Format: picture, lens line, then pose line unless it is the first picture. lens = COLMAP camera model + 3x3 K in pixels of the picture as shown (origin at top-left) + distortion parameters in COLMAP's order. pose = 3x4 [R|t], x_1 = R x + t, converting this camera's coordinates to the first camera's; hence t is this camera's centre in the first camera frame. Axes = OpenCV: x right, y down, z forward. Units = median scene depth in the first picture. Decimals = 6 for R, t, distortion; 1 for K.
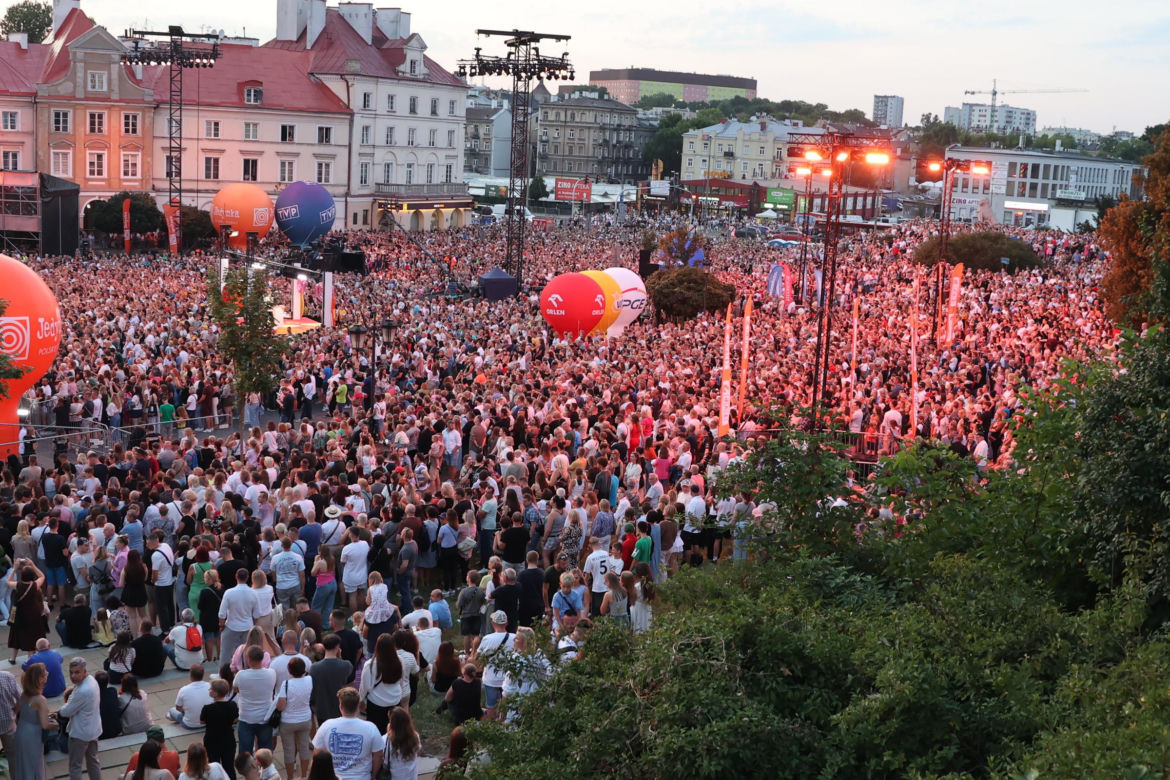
lens RADIAL K [[1292.5, 0, 585.0], [0, 1292.5, 390.0], [0, 0, 1]] dist [-0.113078, 0.046197]
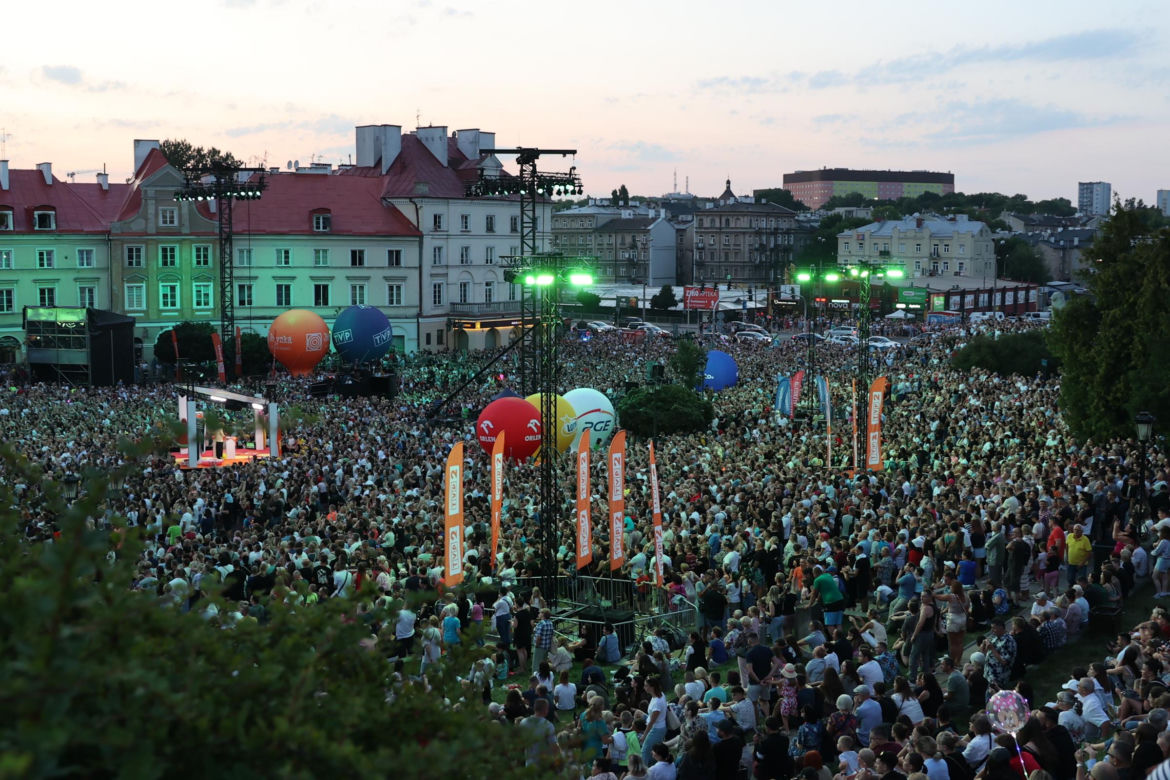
lens RADIAL K [[1292.5, 0, 585.0], [0, 1292.5, 390.0], [0, 0, 1]] dist [-0.113078, 0.046197]
pose [[0.985202, -0.030620, -0.168637, 0.112688], [0.016847, 0.996448, -0.082507, -0.008513], [0.170565, 0.078445, 0.982219, 0.034448]]
